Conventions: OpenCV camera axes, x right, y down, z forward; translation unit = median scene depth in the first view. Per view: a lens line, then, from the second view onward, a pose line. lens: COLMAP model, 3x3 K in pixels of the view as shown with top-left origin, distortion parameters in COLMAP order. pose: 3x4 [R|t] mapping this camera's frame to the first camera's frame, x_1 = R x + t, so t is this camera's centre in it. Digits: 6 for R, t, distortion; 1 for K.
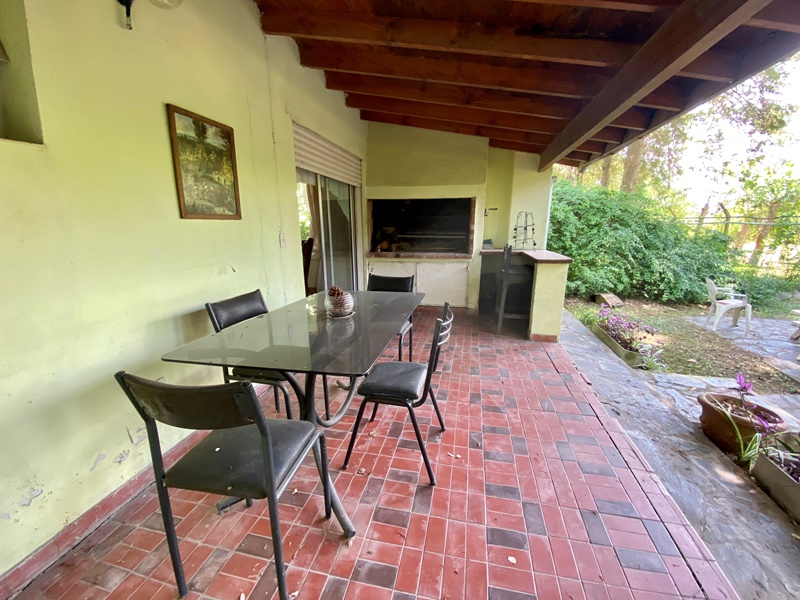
lens RADIAL K [[326.4, 0, 400.0], [0, 326.4, 300.0], [0, 0, 1]] dist [0.028427, -0.000249]
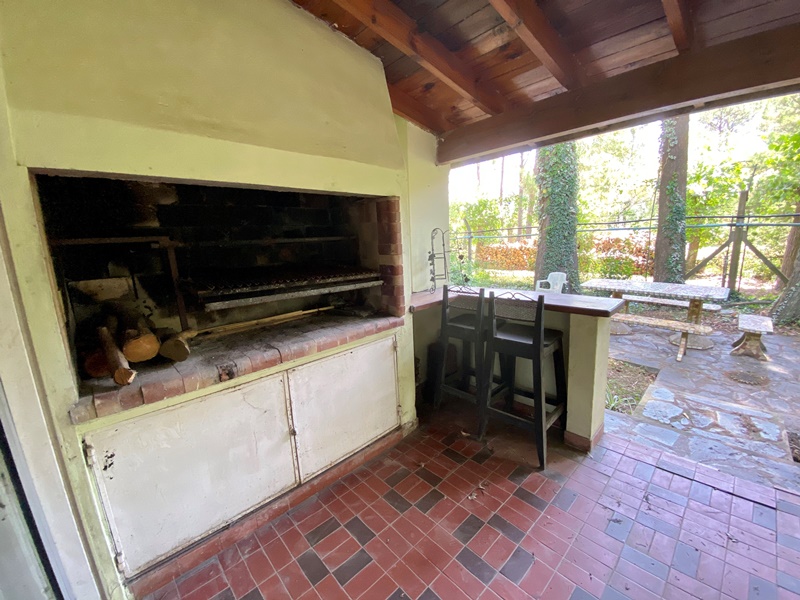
lens RADIAL K [[326.4, 0, 400.0], [0, 326.4, 300.0], [0, 0, 1]] dist [0.028427, -0.000249]
pose [[0.568423, -0.170951, 0.804780, -0.154231], [0.247080, 0.968492, 0.031212, -0.174796], [-0.784759, 0.181104, 0.592752, 0.705792]]
